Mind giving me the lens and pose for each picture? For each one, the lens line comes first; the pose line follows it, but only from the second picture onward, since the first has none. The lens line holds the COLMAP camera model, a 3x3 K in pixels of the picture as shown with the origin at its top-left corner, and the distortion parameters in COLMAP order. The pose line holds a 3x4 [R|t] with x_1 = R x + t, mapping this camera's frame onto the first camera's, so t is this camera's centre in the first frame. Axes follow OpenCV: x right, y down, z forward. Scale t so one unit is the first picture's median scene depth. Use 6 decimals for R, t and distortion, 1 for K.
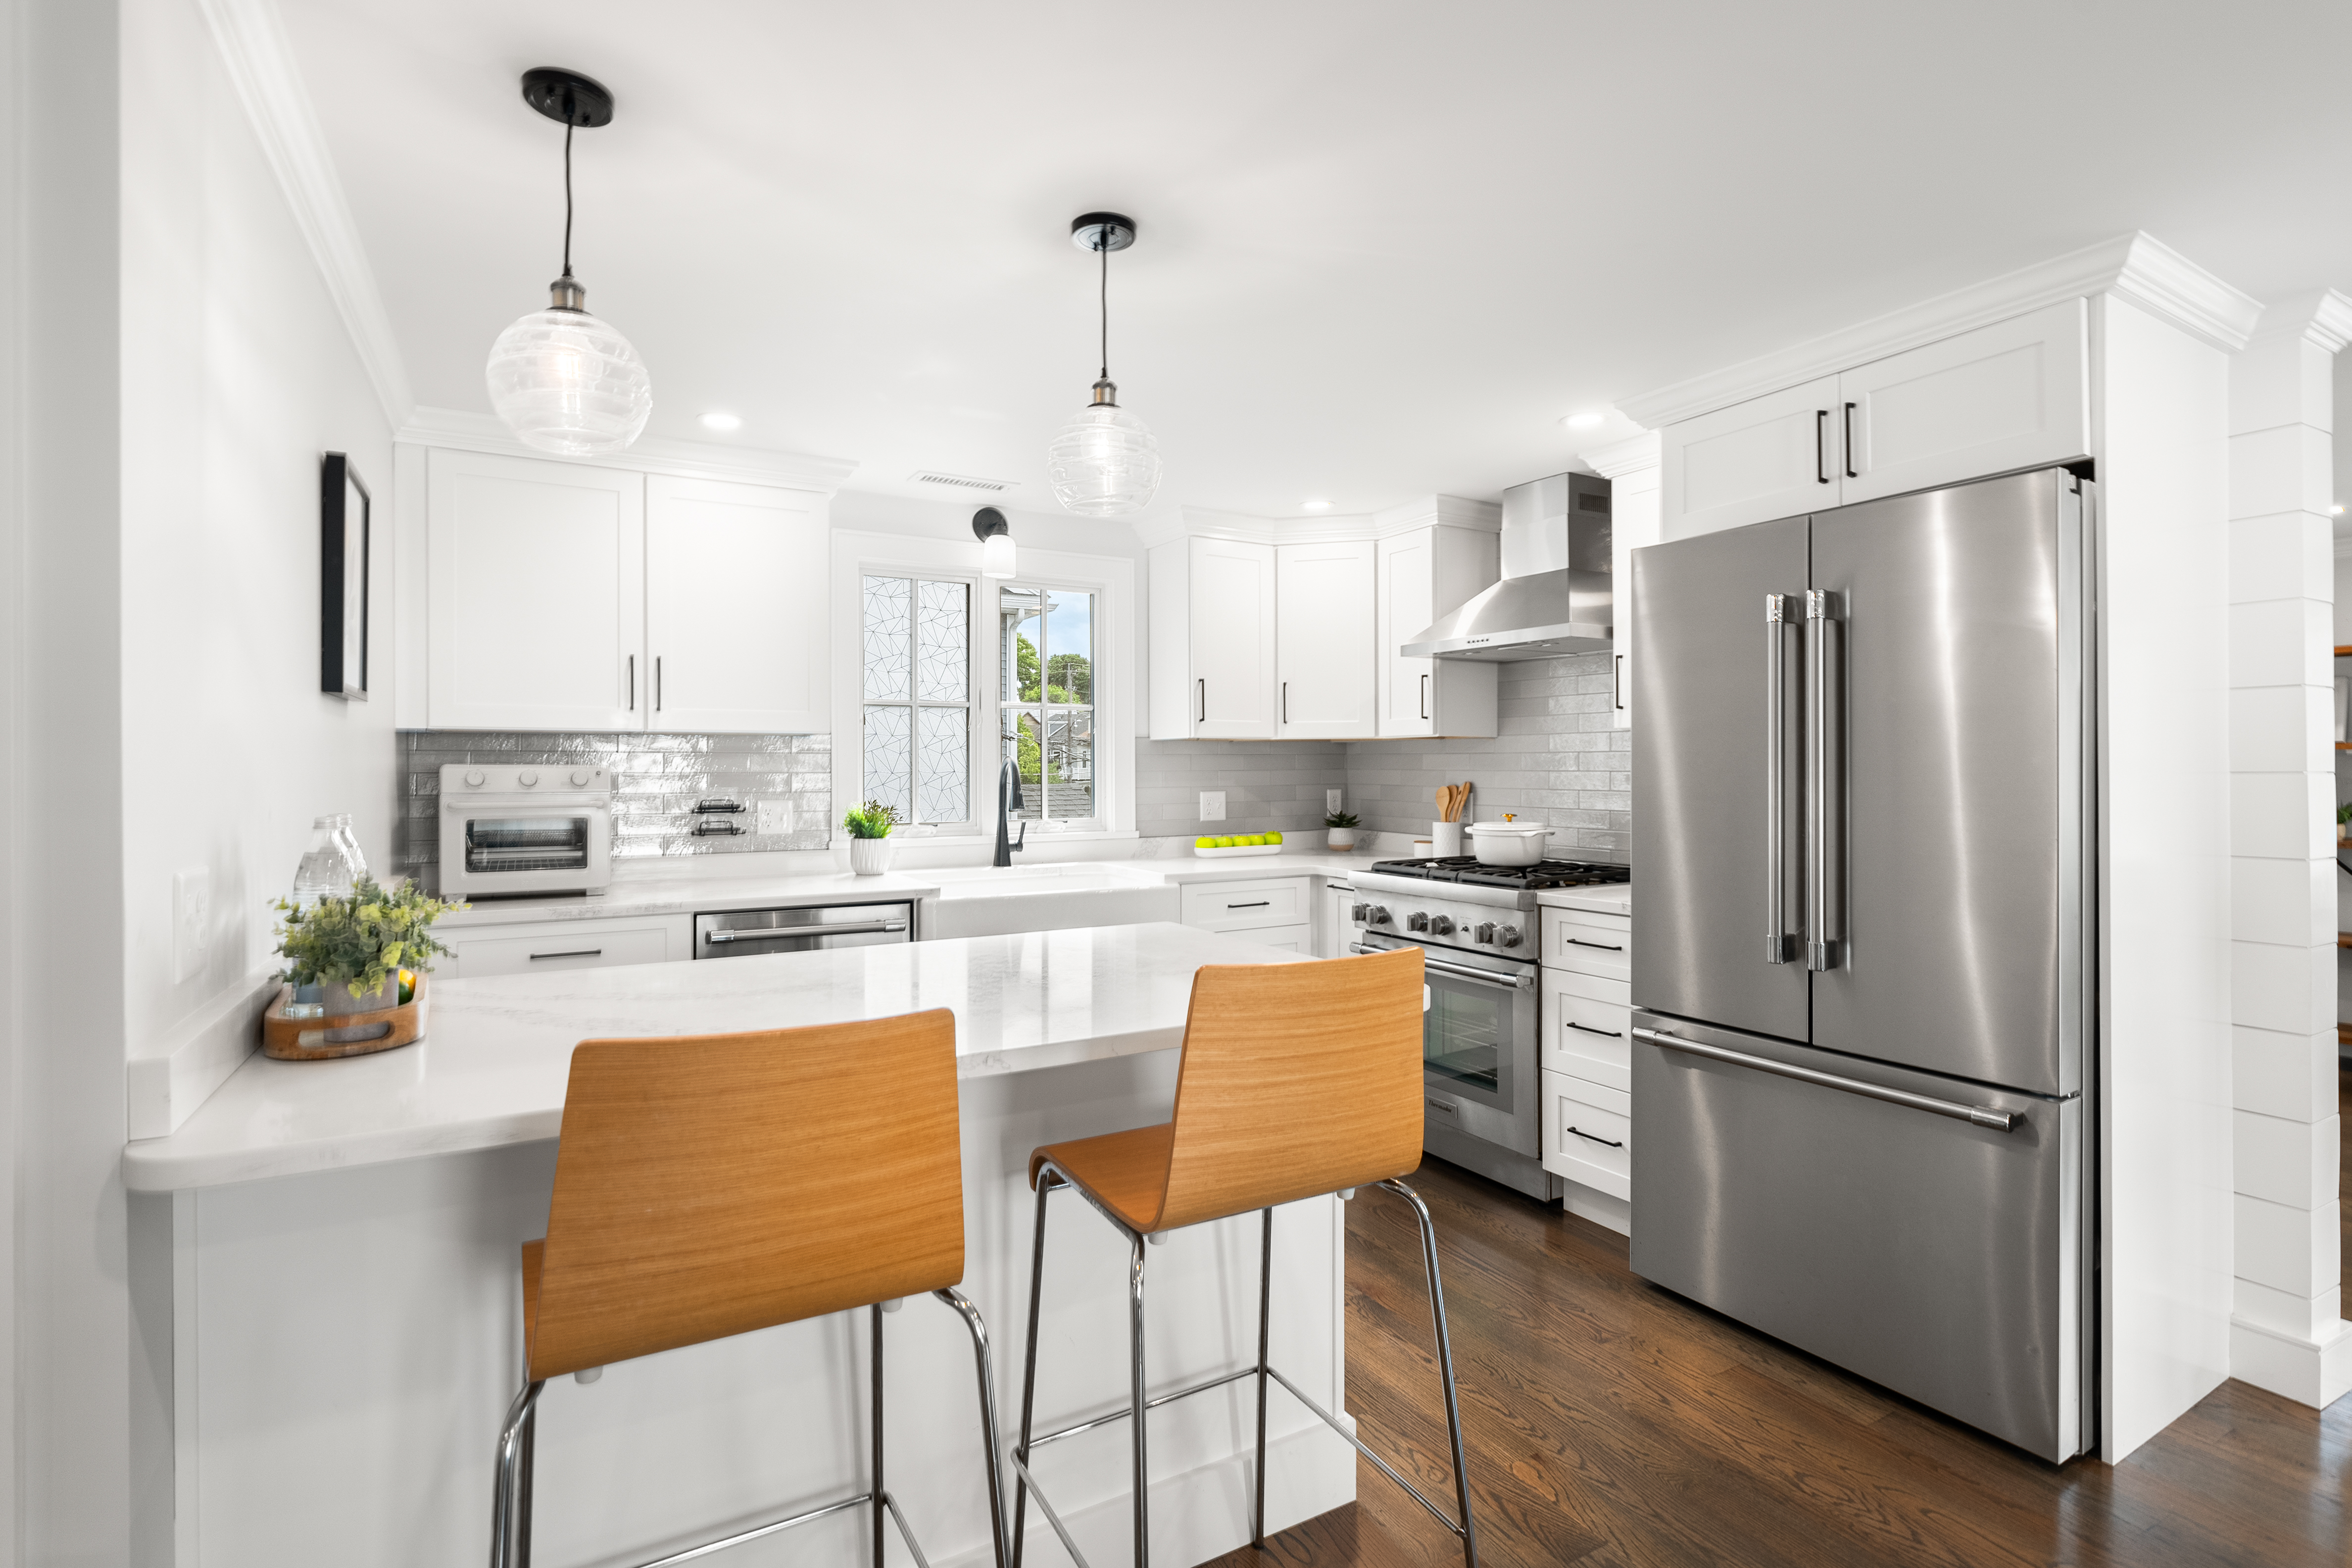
lens RADIAL K [[1127.4, 0, 1179.6], [0, 1127.4, 768.3], [0, 0, 1]] dist [-0.007994, 0.003094]
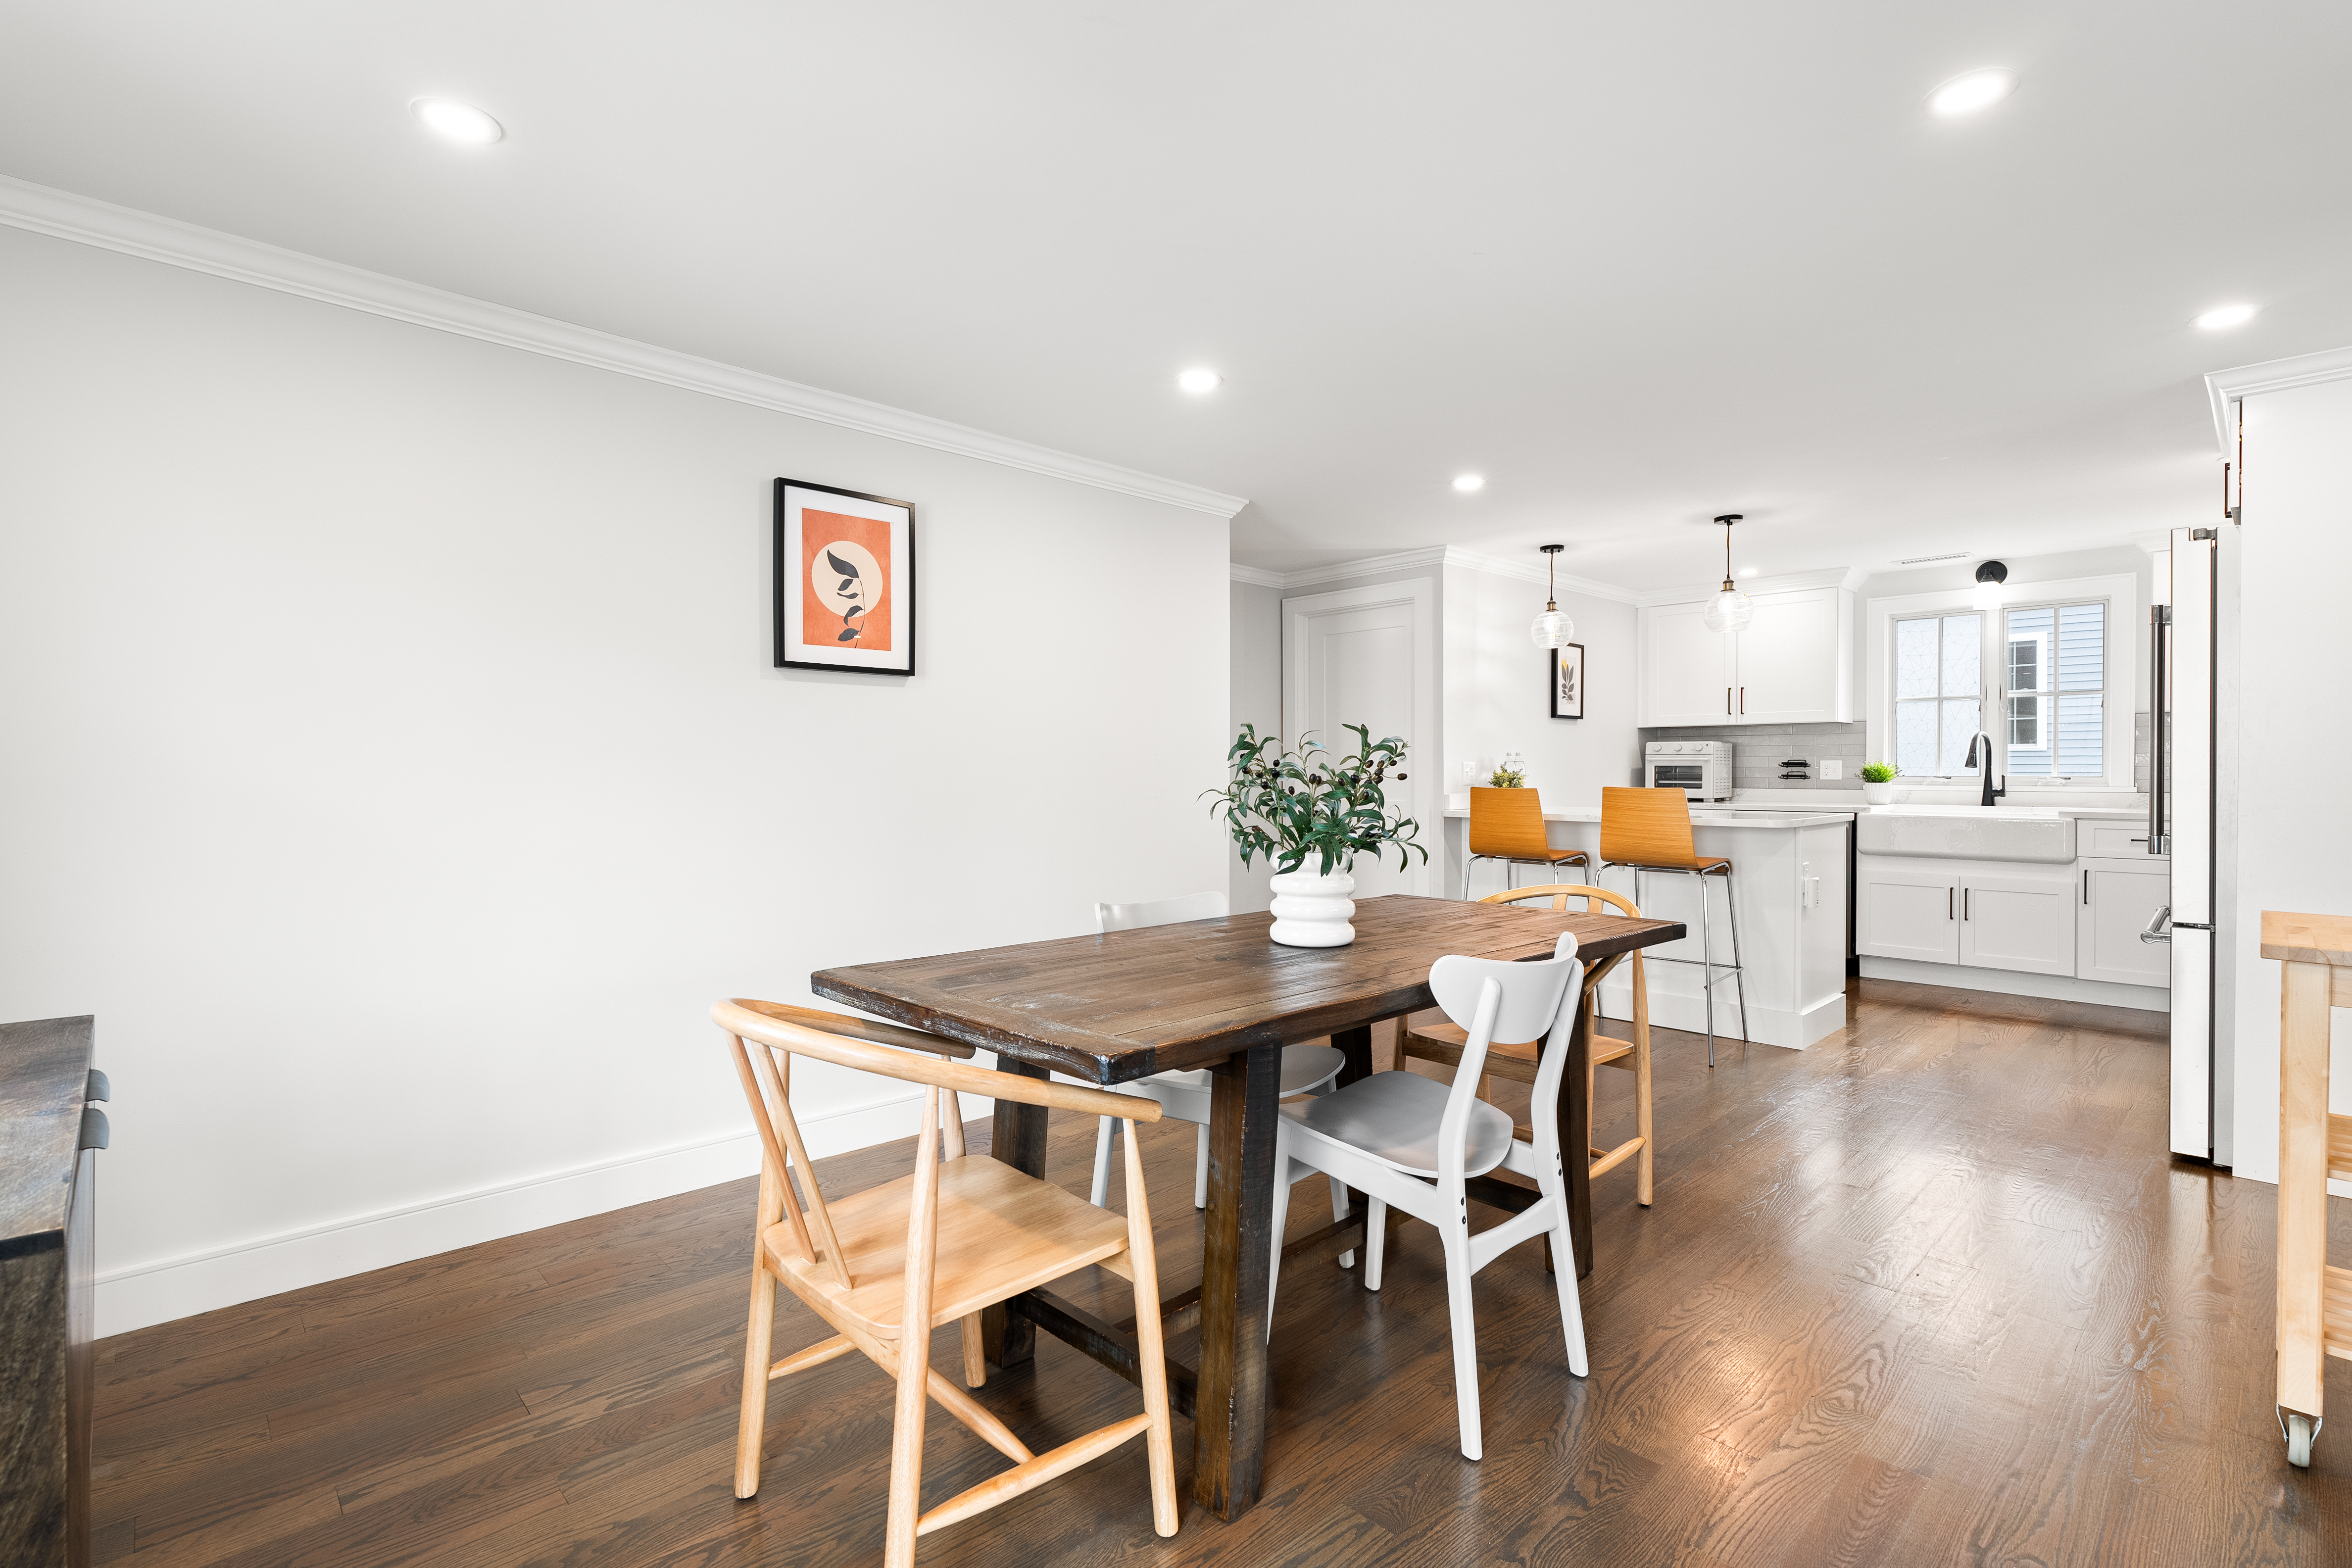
lens RADIAL K [[1068.1, 0, 1180.2], [0, 1068.1, 785.8], [0, 0, 1]] dist [-0.007514, 0.002621]
pose [[0.240992, 0.018534, -0.970350, 1.050654], [0.001942, 0.999806, 0.019579, 0.035032], [0.970525, -0.006603, 0.240909, -0.407431]]
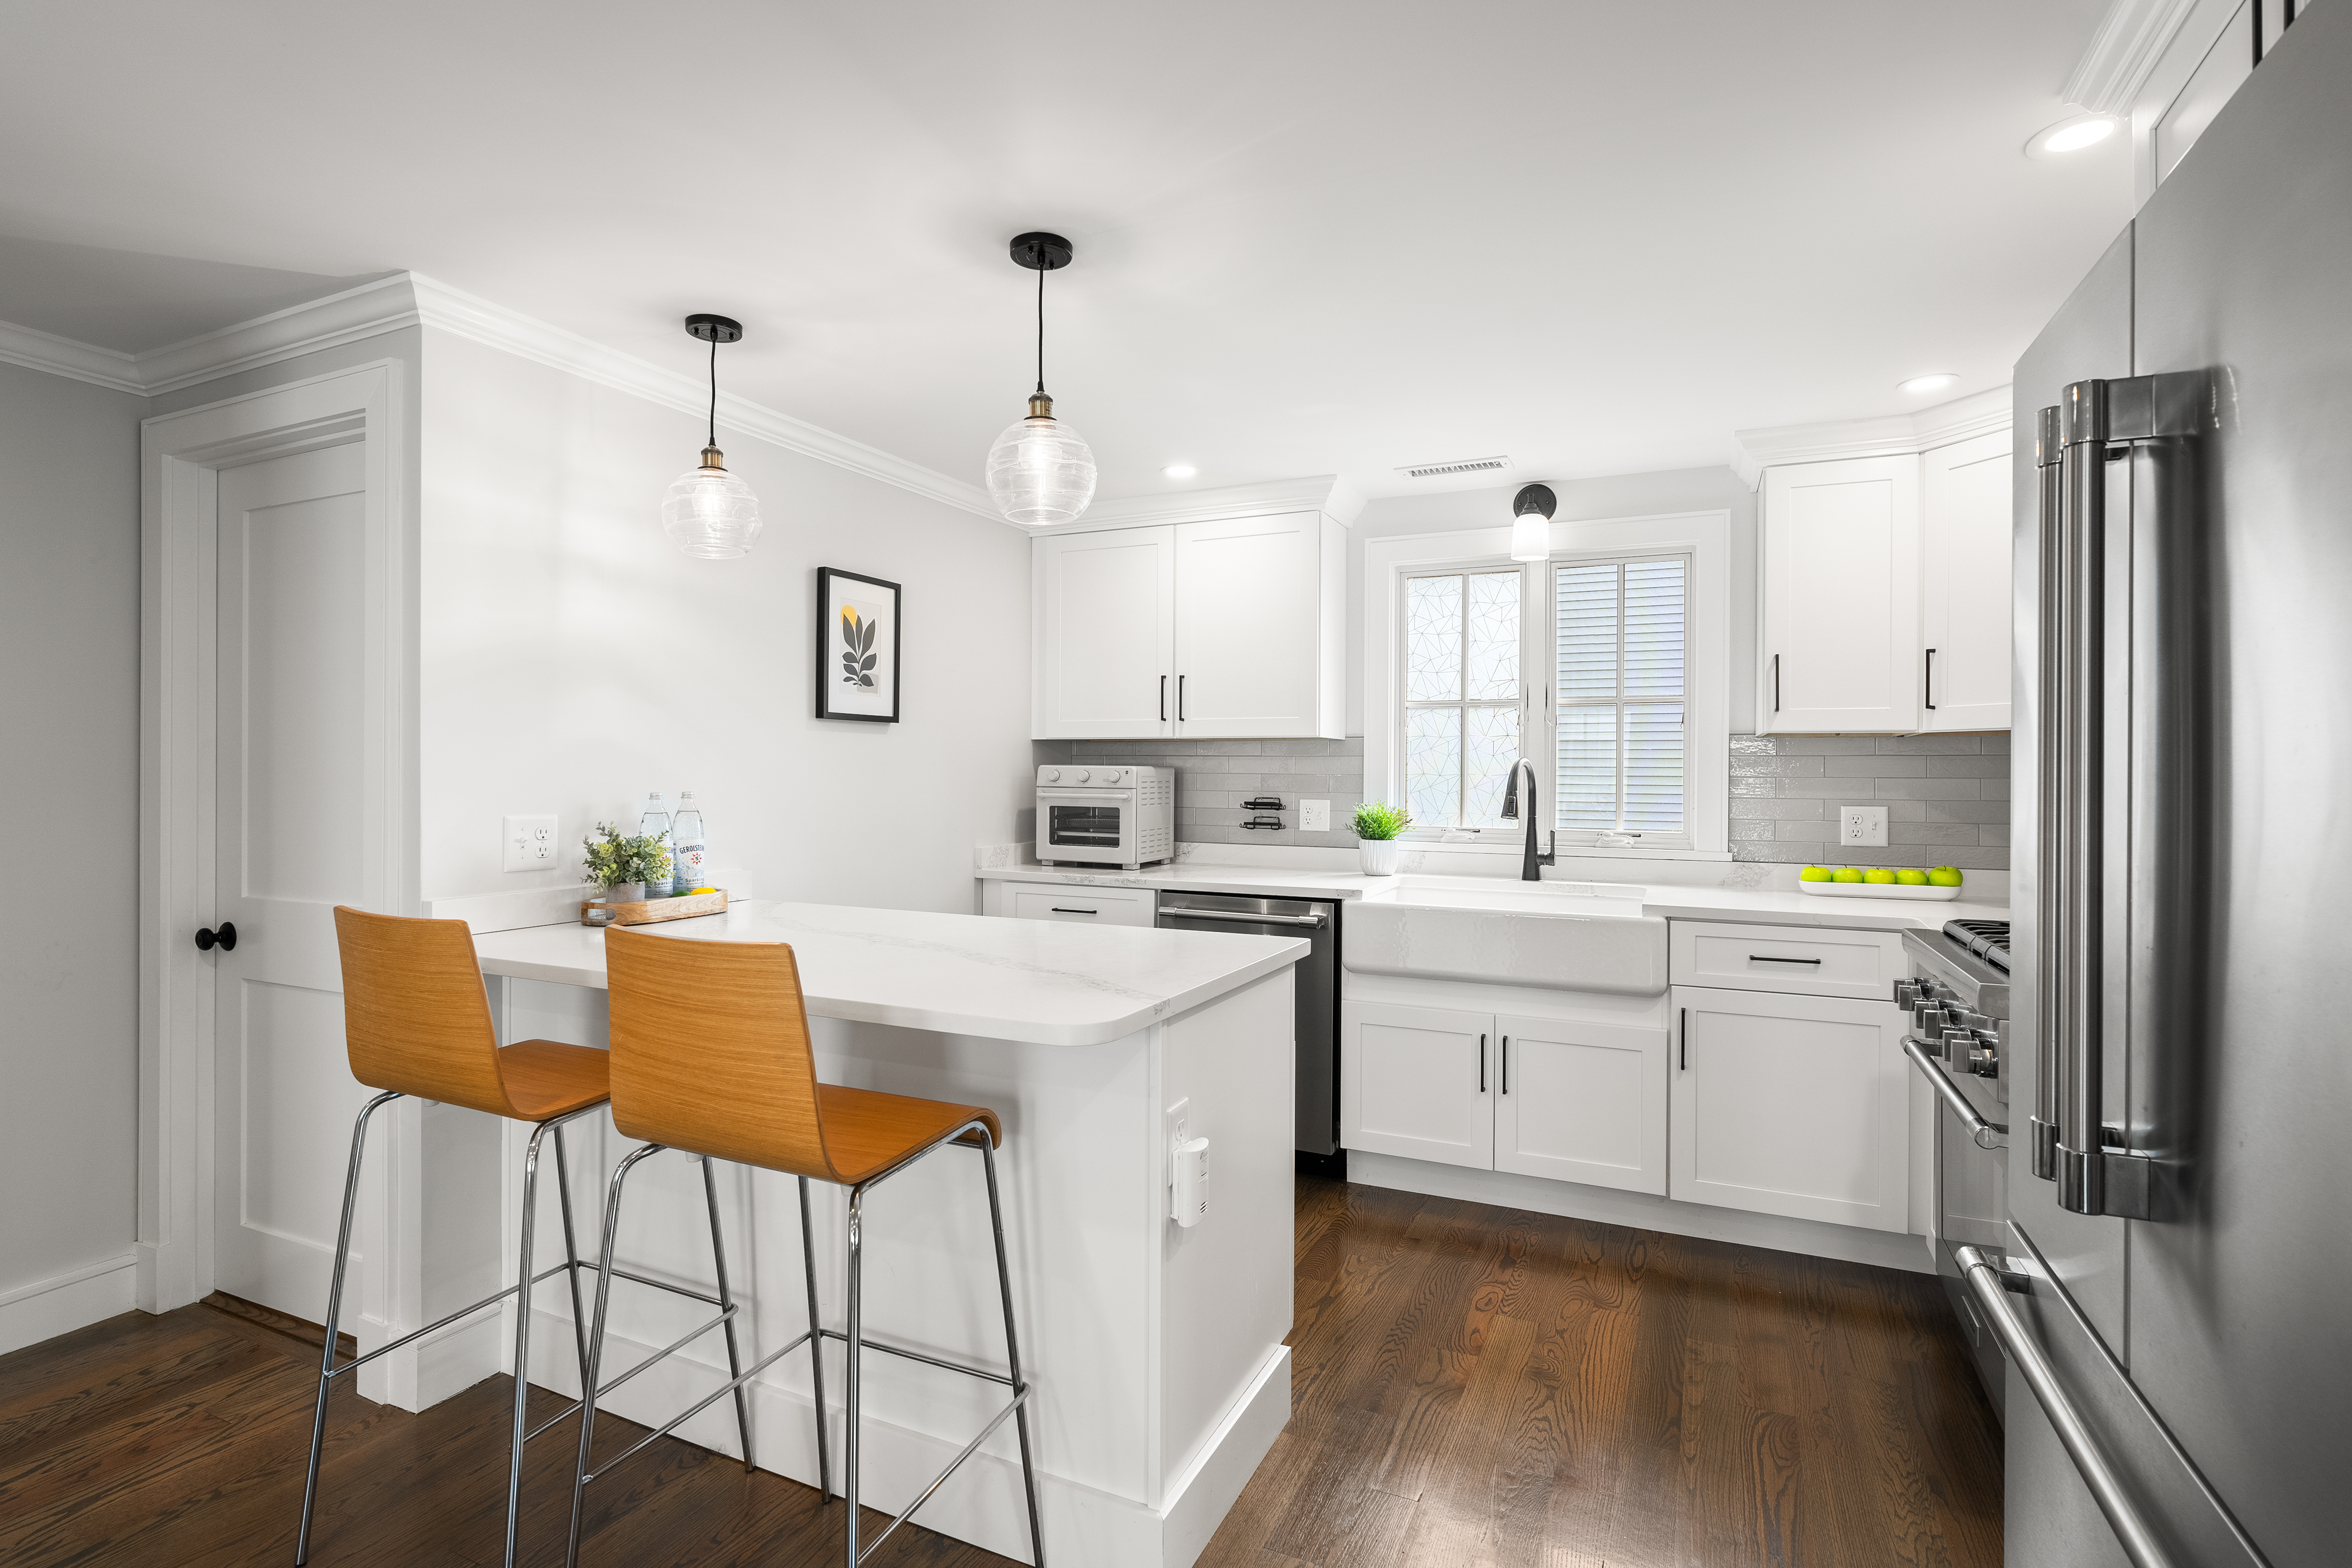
lens RADIAL K [[1127.4, 0, 1171.7], [0, 1127.4, 774.3], [0, 0, 1]] dist [-0.007994, 0.003094]
pose [[0.574333, 0.008421, -0.818578, 0.463974], [-0.008273, 0.999956, 0.004482, 0.000812], [0.818580, 0.004198, 0.574377, 0.272361]]
